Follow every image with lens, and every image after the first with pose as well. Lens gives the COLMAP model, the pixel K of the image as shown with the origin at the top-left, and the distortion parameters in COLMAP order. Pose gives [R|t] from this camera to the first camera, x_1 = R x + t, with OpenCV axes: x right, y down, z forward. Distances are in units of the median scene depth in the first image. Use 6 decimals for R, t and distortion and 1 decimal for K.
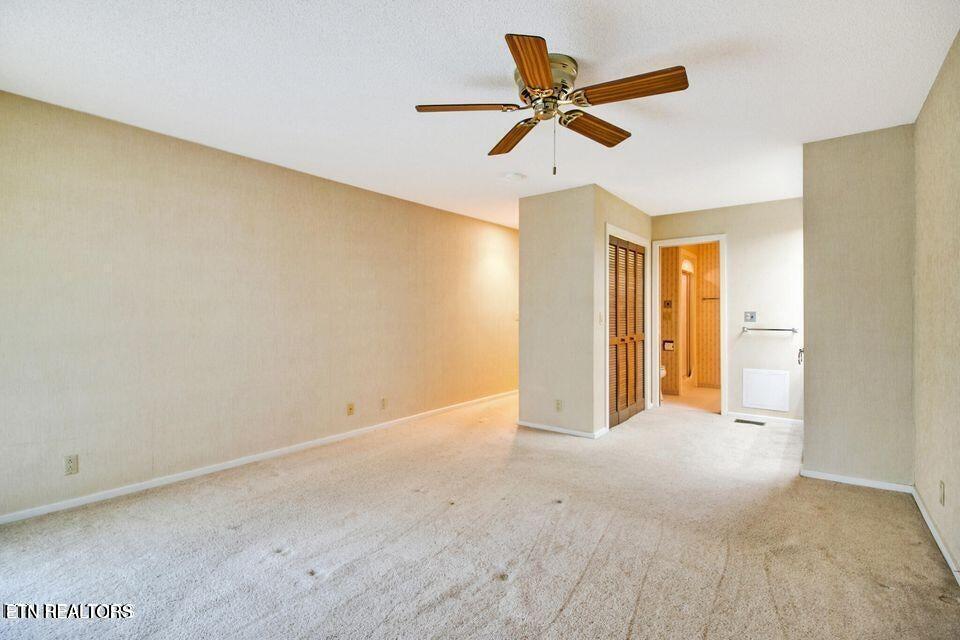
lens RADIAL K [[458.9, 0, 476.0], [0, 458.9, 316.1], [0, 0, 1]] dist [-0.002294, -0.003804]
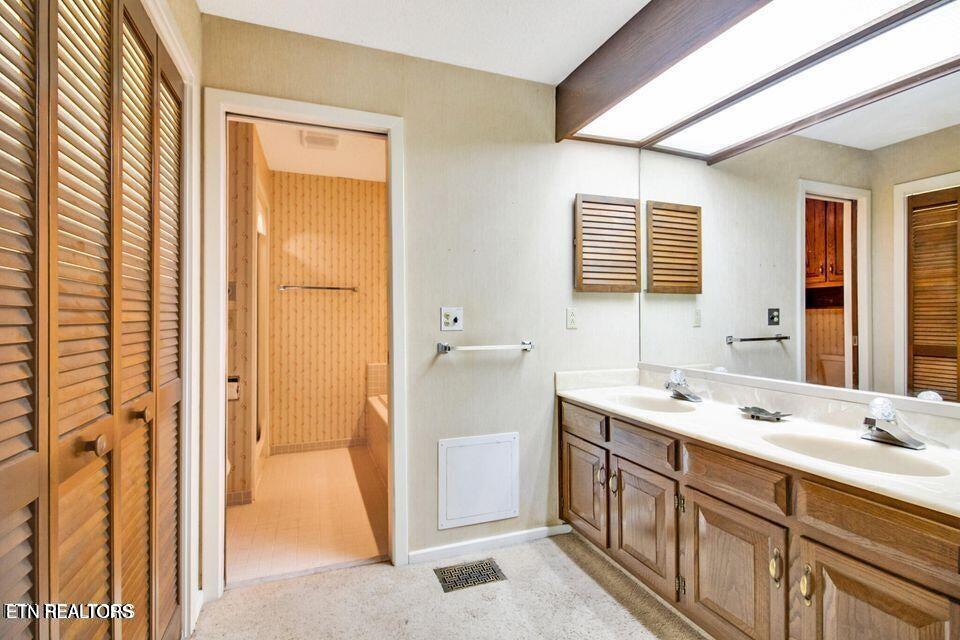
lens RADIAL K [[458.9, 0, 476.1], [0, 458.9, 314.3], [0, 0, 1]] dist [-0.002294, -0.003804]
pose [[0.542257, 0.007879, 0.840176, 0.226367], [0.005284, 0.999904, -0.012787, 0.002551], [-0.840196, 0.011373, 0.542164, 0.693341]]
